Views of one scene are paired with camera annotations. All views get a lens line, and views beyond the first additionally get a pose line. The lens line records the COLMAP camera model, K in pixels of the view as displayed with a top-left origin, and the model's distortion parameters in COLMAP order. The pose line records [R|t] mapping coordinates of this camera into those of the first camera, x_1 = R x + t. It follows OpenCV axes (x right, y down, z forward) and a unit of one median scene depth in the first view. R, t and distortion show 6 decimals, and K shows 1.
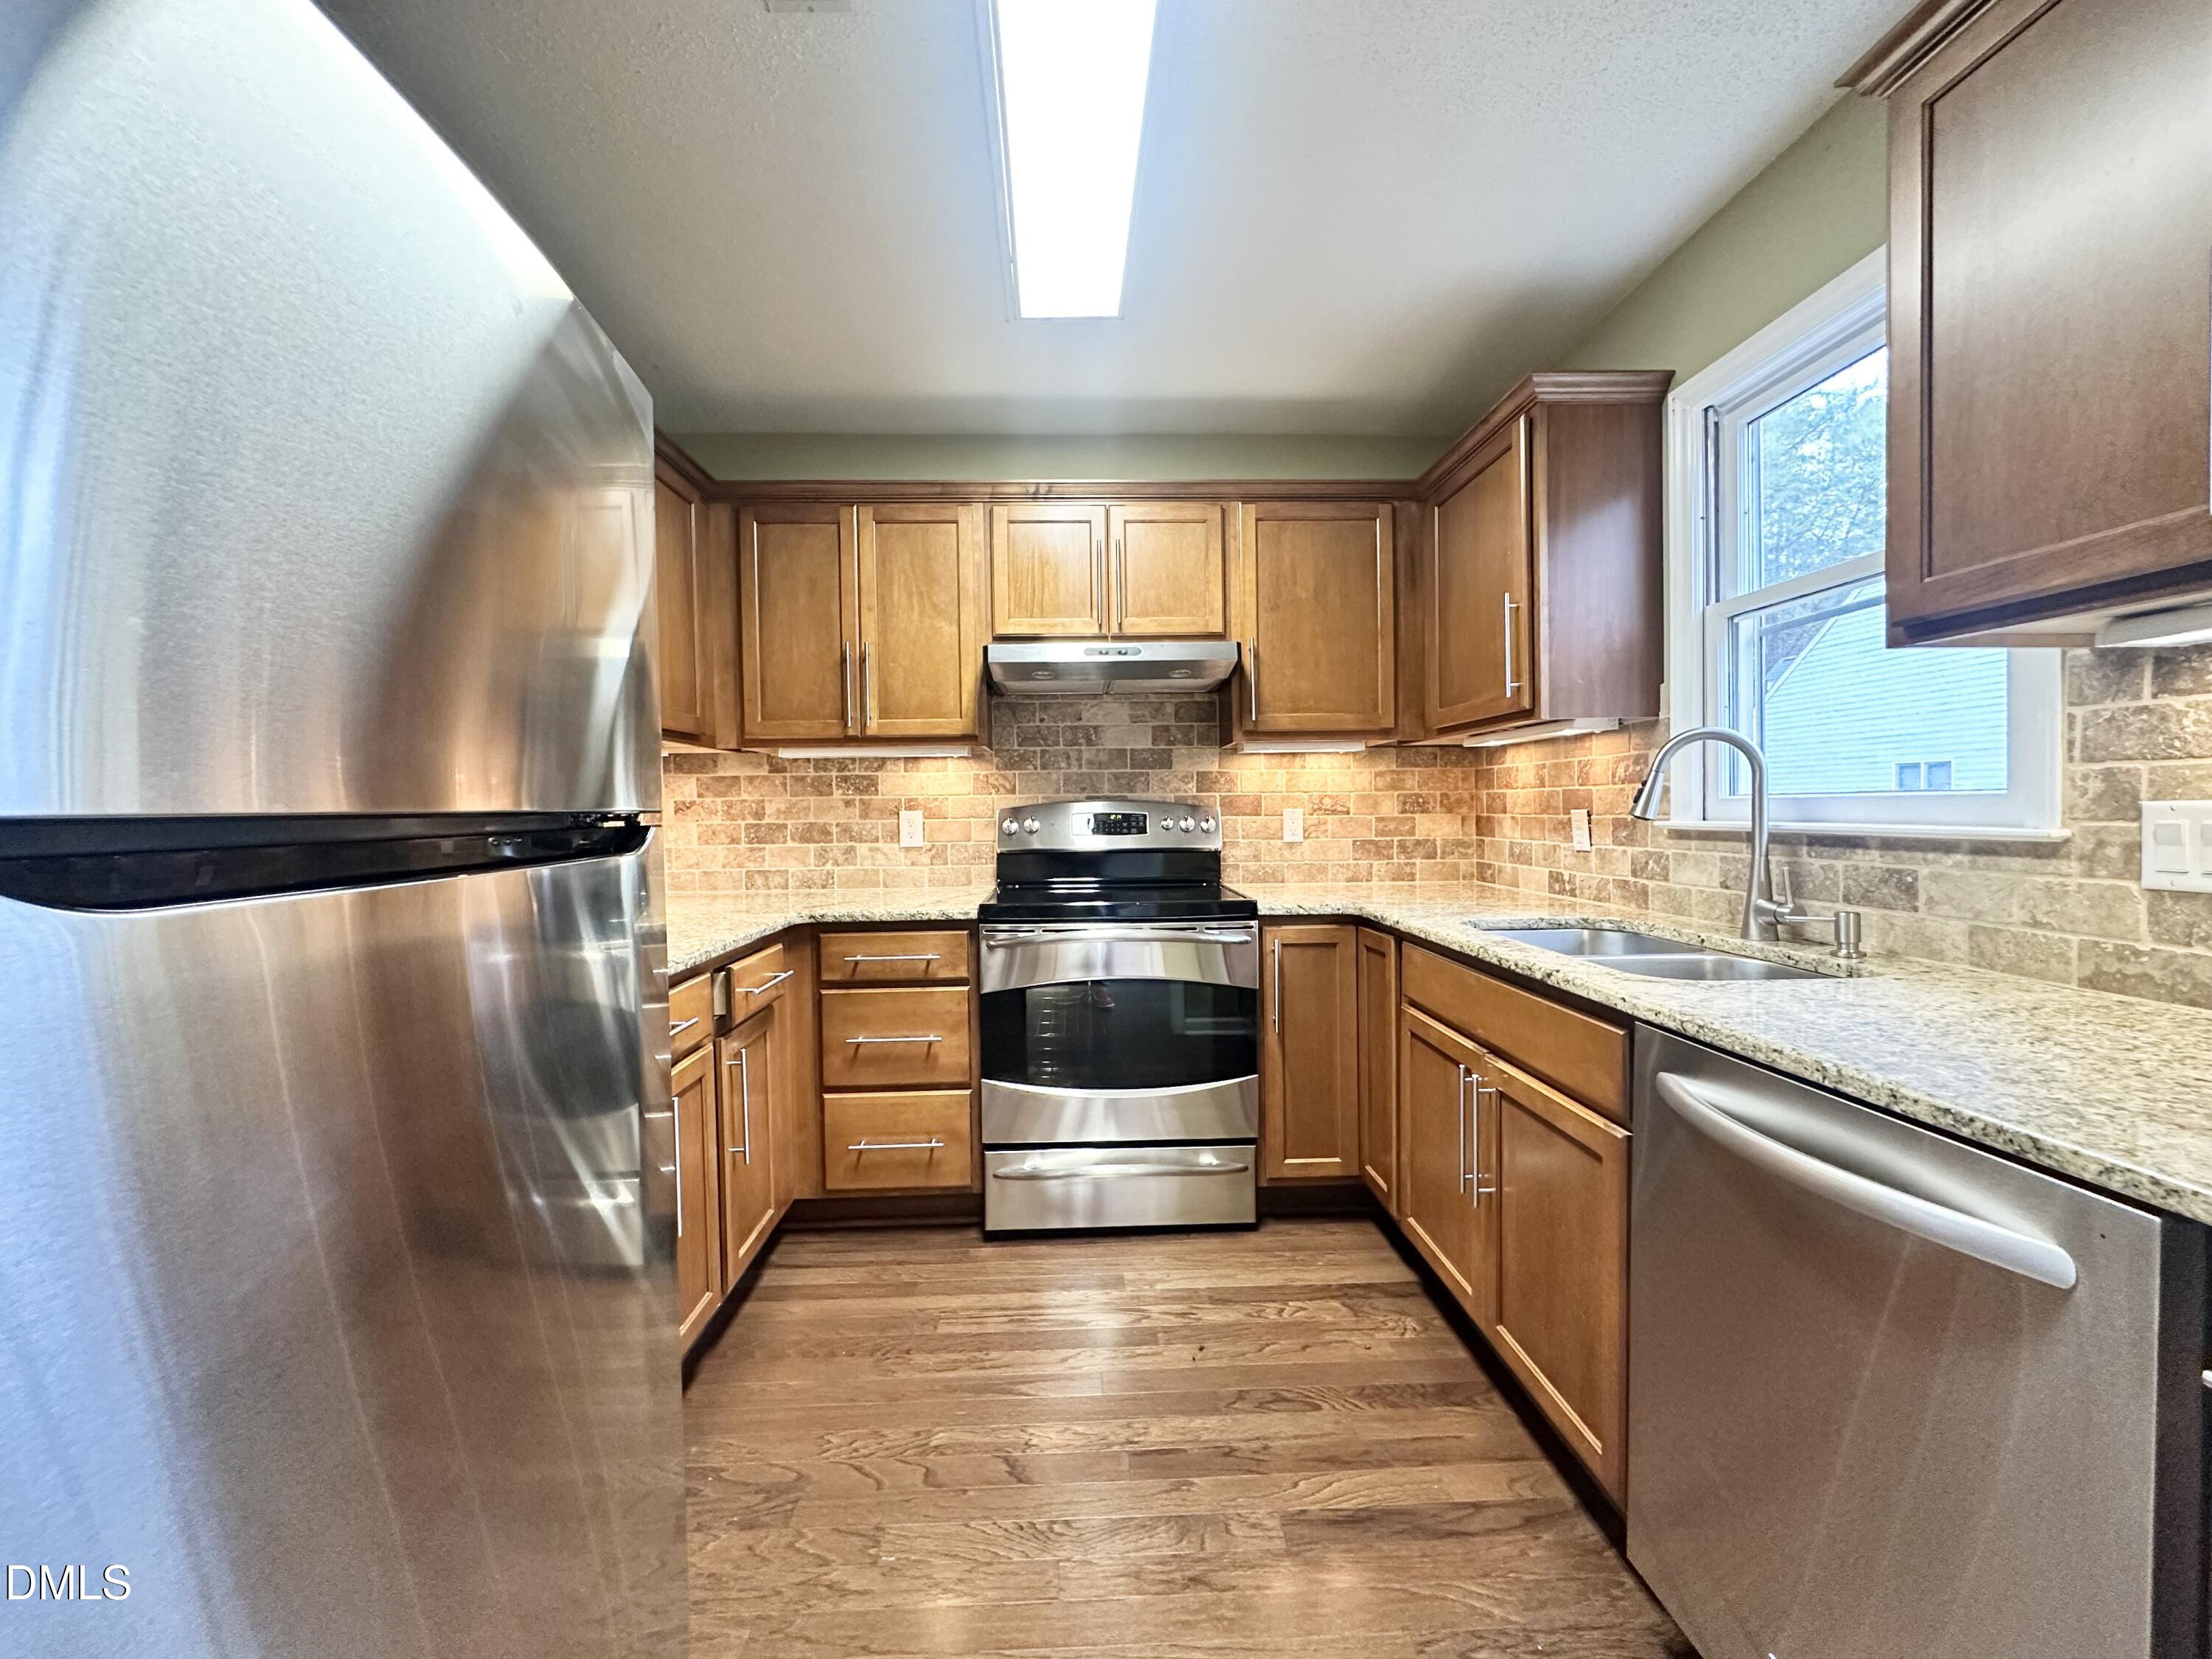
lens RADIAL K [[884.0, 0, 1104.0], [0, 884.0, 827.4], [0, 0, 1]] dist [-0.001755, 0.000334]
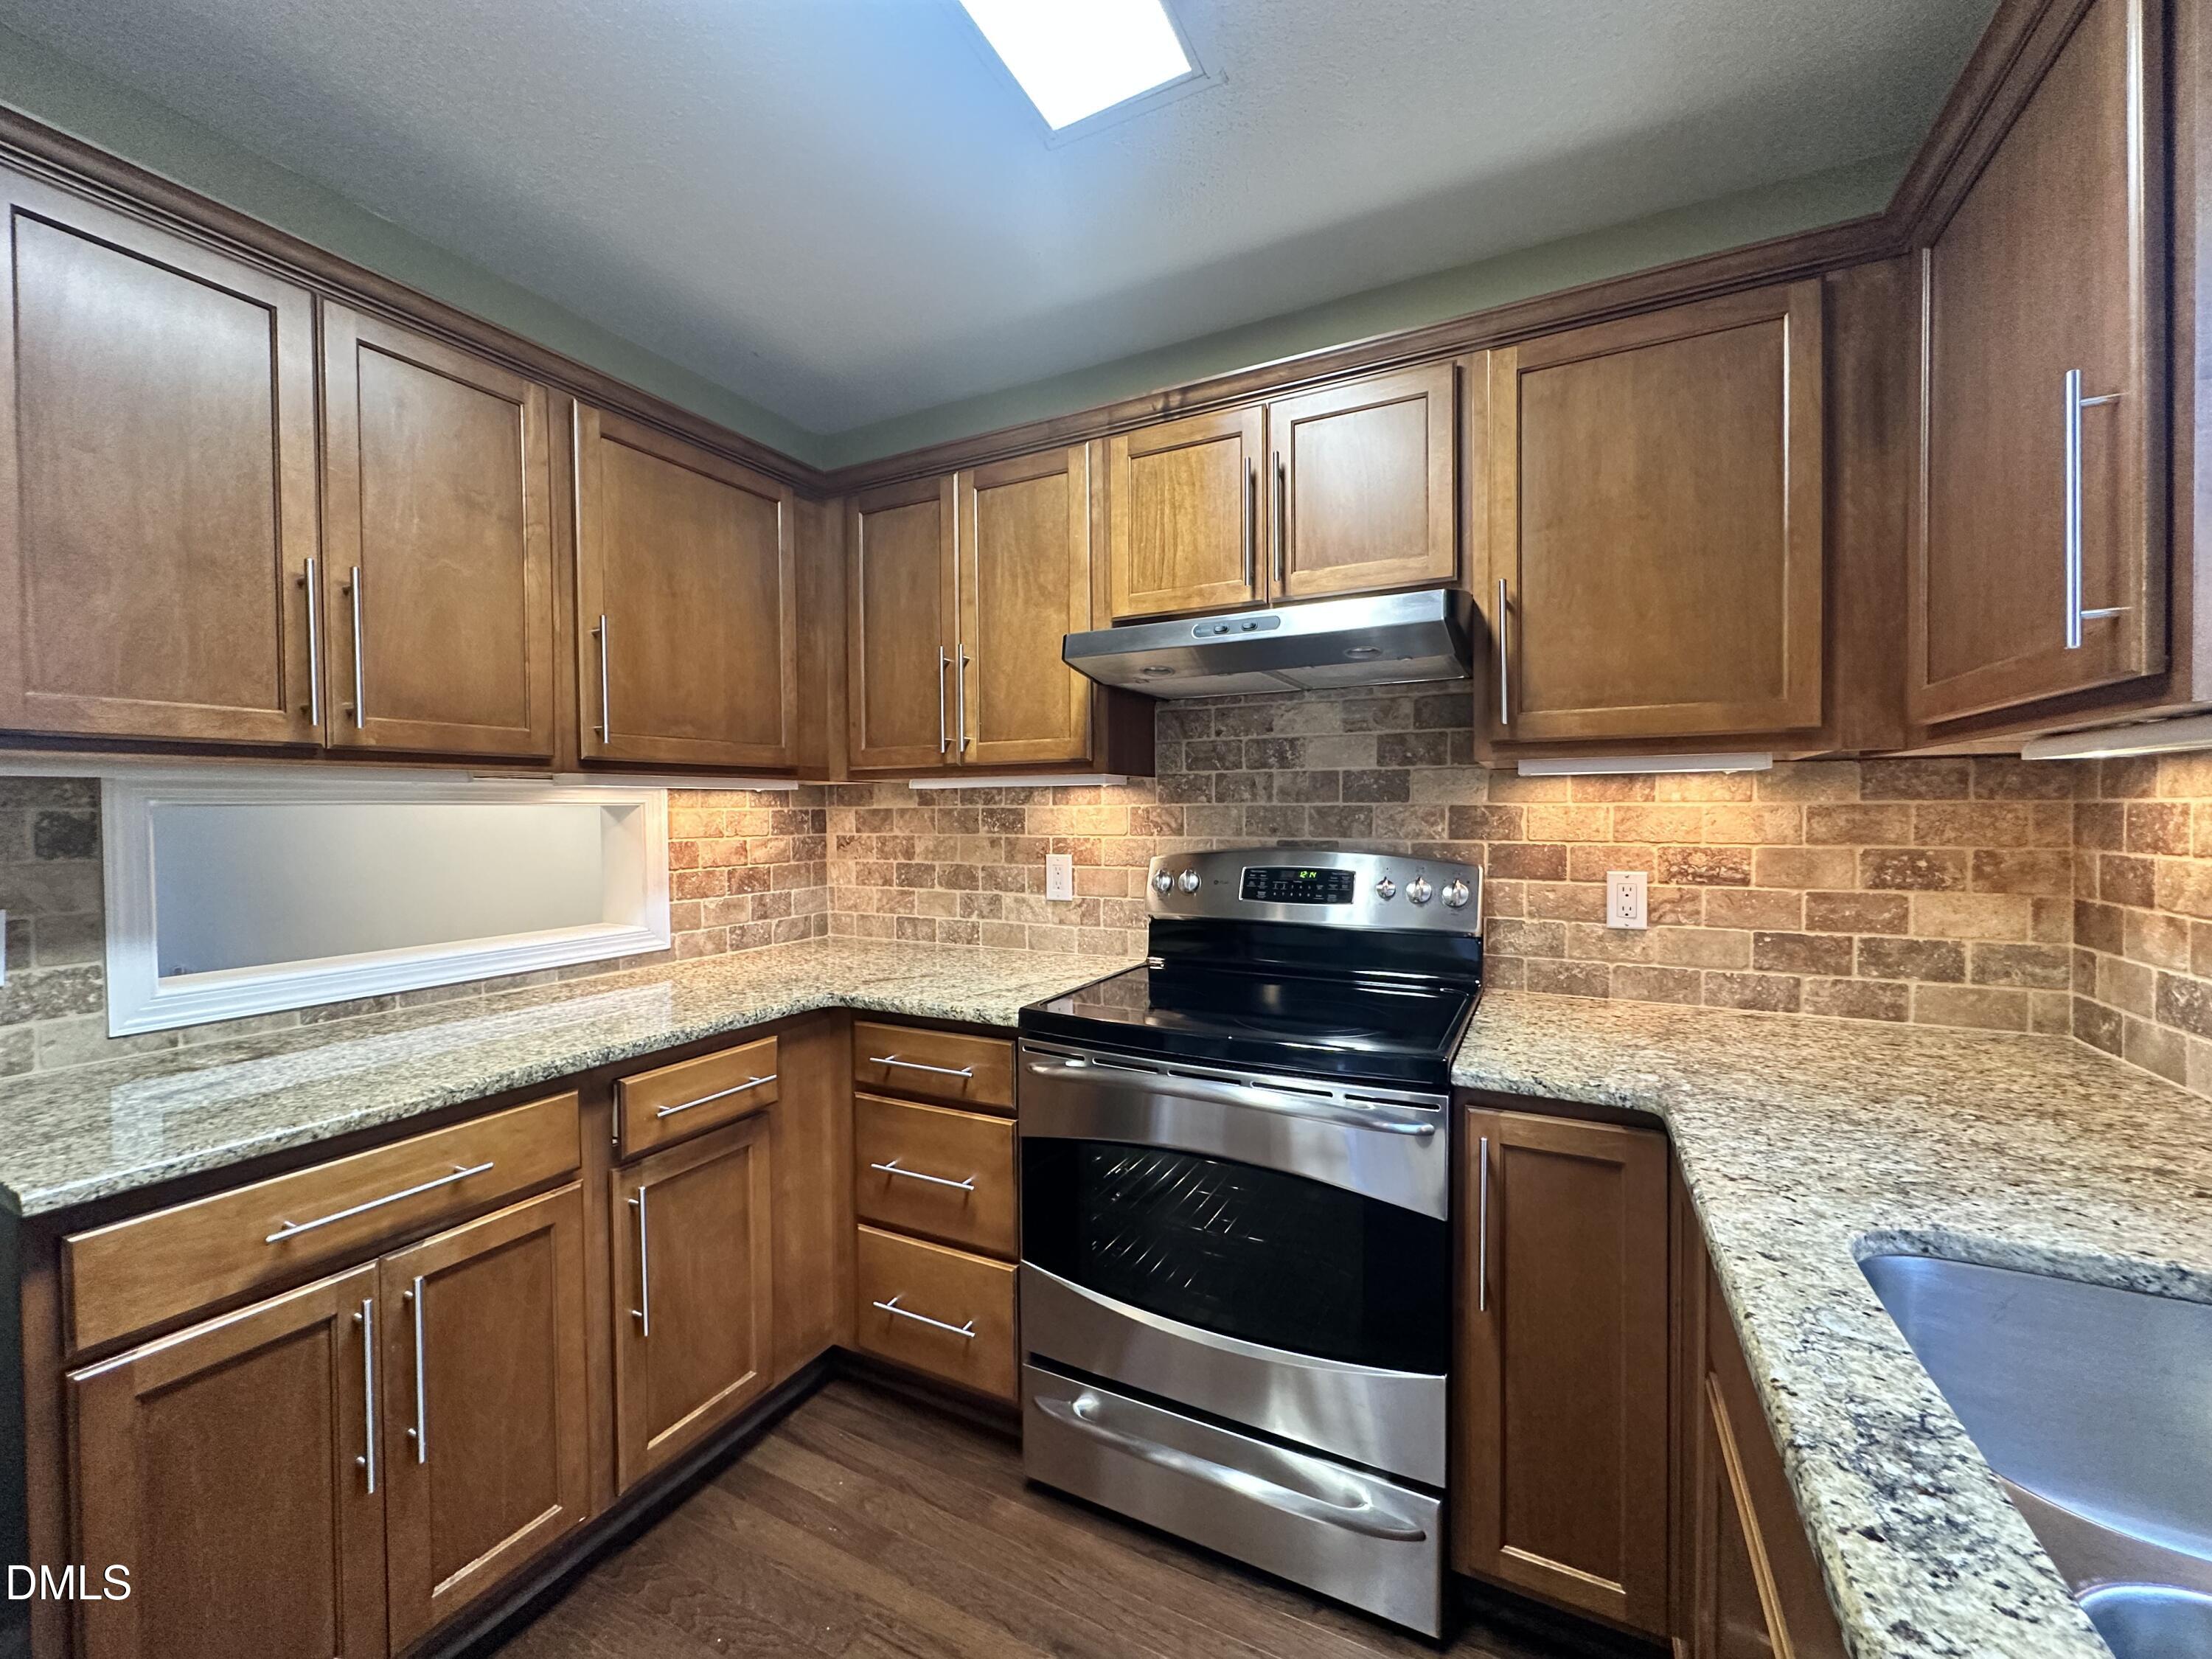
lens RADIAL K [[884.0, 0, 1104.2], [0, 884.0, 827.0], [0, 0, 1]] dist [-0.001755, 0.000334]
pose [[0.870510, 0.017020, -0.491857, 0.206644], [-0.017607, 0.999839, 0.003437, -0.047329], [0.491836, 0.005668, 0.870669, 0.341769]]
